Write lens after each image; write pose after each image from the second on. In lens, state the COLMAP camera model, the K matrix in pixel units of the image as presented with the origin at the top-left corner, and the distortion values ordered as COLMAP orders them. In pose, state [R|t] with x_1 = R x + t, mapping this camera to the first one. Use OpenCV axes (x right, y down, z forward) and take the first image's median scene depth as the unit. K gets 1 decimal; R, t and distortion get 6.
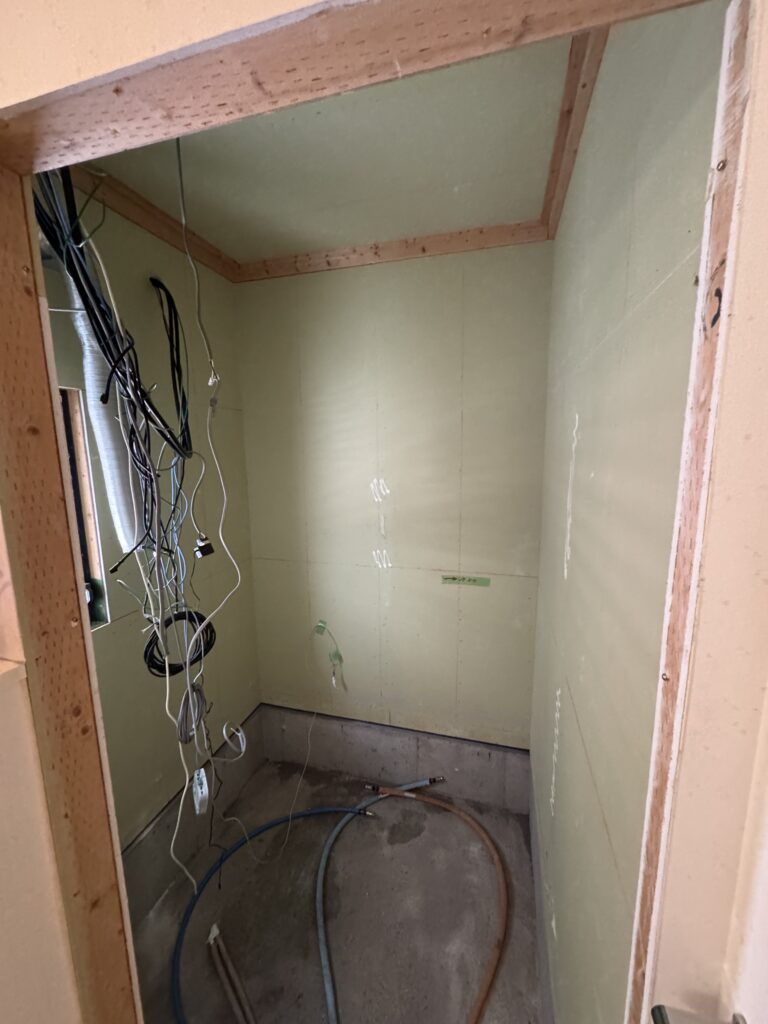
lens RADIAL K [[410.6, 0, 384.0], [0, 410.6, 512.0], [0, 0, 1]] dist [-0.001646, -0.000241]
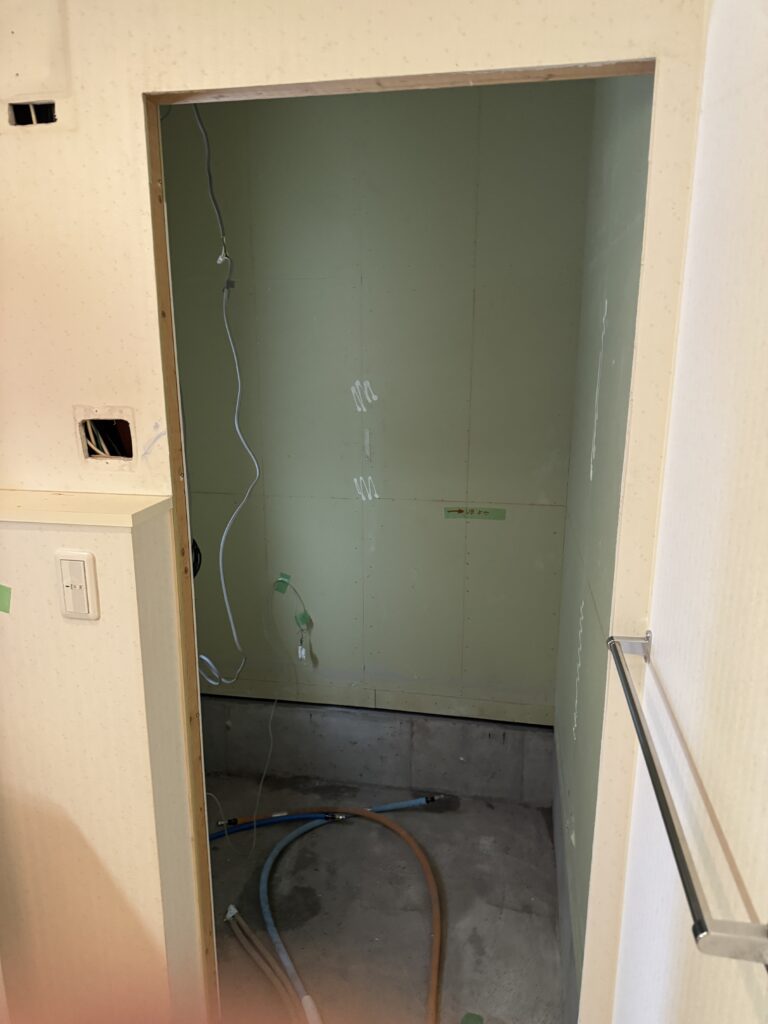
lens RADIAL K [[711.8, 0, 378.7], [0, 711.8, 513.3], [0, 0, 1]] dist [0.072270, -0.090748]
pose [[0.996129, -0.011388, 0.087158, -0.096803], [0.004498, 0.996878, 0.078833, 0.056729], [-0.087783, -0.078136, 0.993070, -0.312390]]
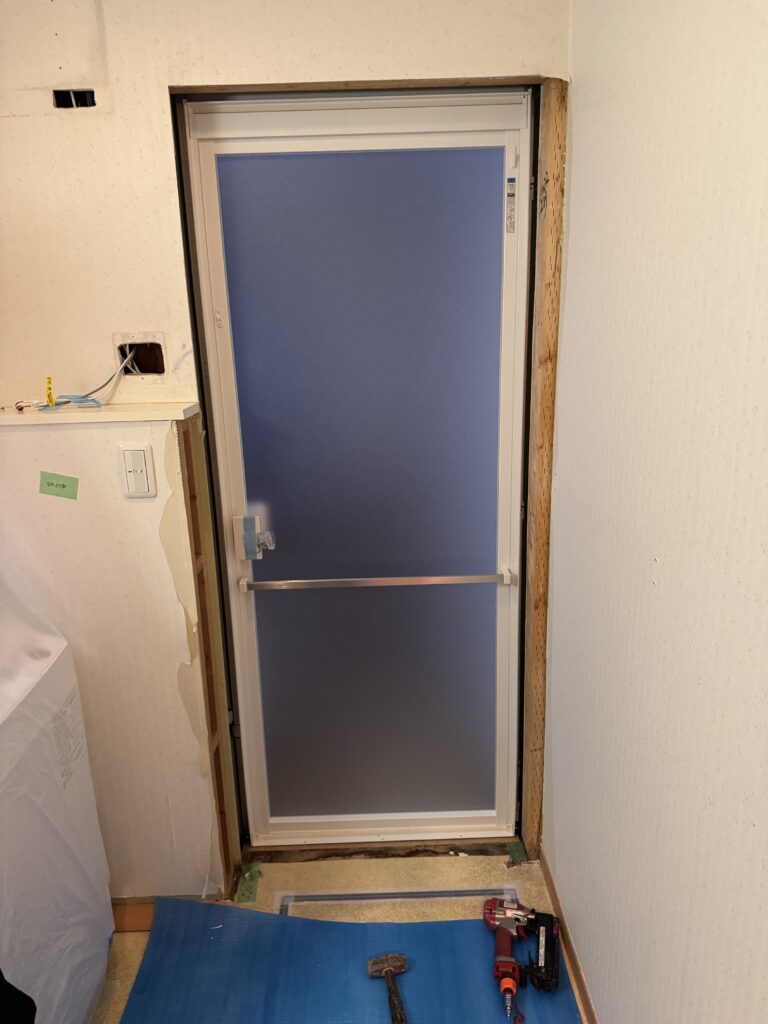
lens RADIAL K [[719.3, 0, 388.1], [0, 719.3, 507.3], [0, 0, 1]] dist [0.059098, -0.086873]
pose [[0.958085, -0.091066, 0.271625, -0.226945], [0.062629, 0.991778, 0.111600, 0.119688], [-0.279555, -0.089911, 0.955911, -0.488197]]
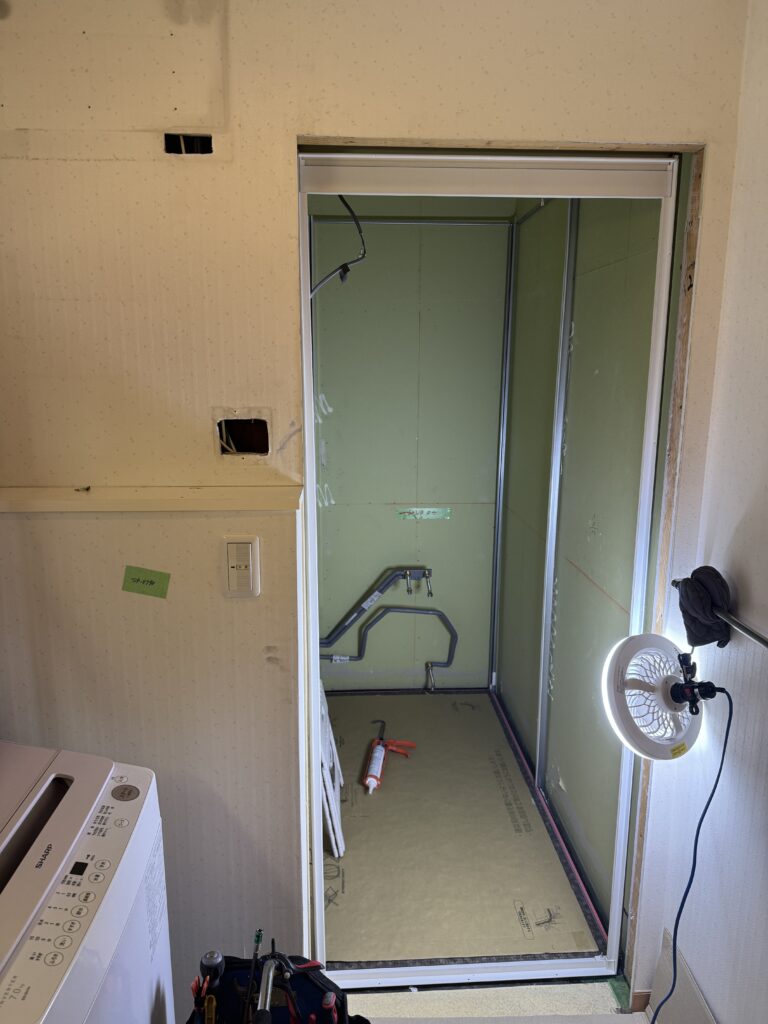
lens RADIAL K [[711.3, 0, 384.0], [0, 711.3, 512.0], [0, 0, 1]] dist [0.116998, -0.206133]
pose [[0.947667, -0.053782, 0.314697, -0.330632], [0.039290, 0.997862, 0.052219, 0.078725], [-0.316833, -0.037122, 0.947755, -0.360392]]
